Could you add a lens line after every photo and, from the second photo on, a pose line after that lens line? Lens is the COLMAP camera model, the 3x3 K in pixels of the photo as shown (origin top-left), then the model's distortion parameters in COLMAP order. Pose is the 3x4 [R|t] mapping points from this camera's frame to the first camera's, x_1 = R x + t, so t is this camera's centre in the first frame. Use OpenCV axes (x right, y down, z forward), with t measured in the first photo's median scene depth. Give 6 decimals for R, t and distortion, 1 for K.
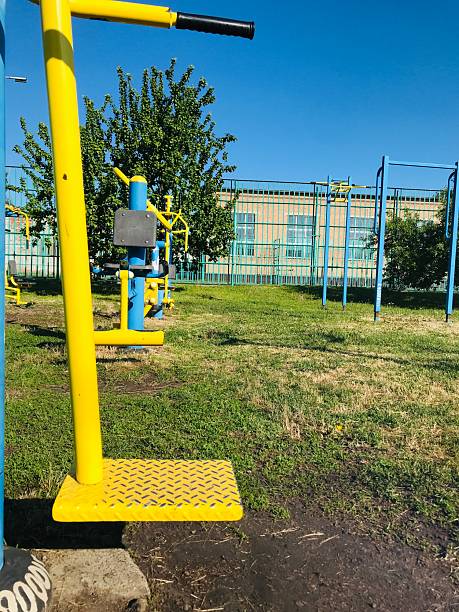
lens RADIAL K [[522.4, 0, 248.5], [0, 522.4, 308.8], [0, 0, 1]] dist [0.035790, -0.049703]
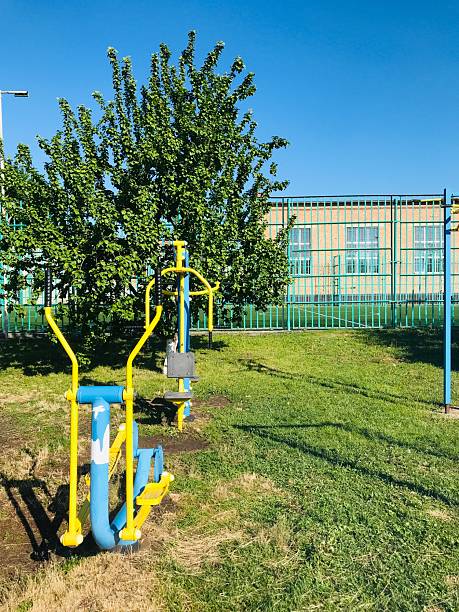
lens RADIAL K [[522.4, 0, 232.6], [0, 522.4, 304.5], [0, 0, 1]] dist [0.035790, -0.049703]
pose [[0.989954, -0.035135, -0.136952, -0.009501], [0.030872, 0.998974, -0.033126, -0.097942], [0.137975, 0.028565, 0.990024, 0.337202]]
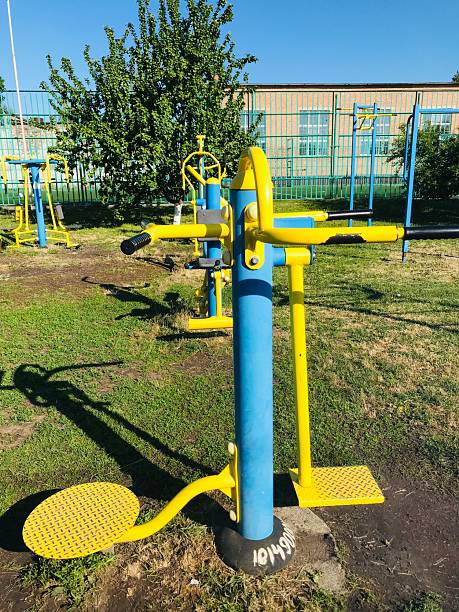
lens RADIAL K [[522.4, 0, 250.2], [0, 522.4, 315.6], [0, 0, 1]] dist [0.035790, -0.049703]
pose [[0.998891, -0.040943, -0.023227, -0.036237], [0.044843, 0.977729, 0.205025, -0.061223], [0.014315, -0.205840, 0.978481, -0.071562]]
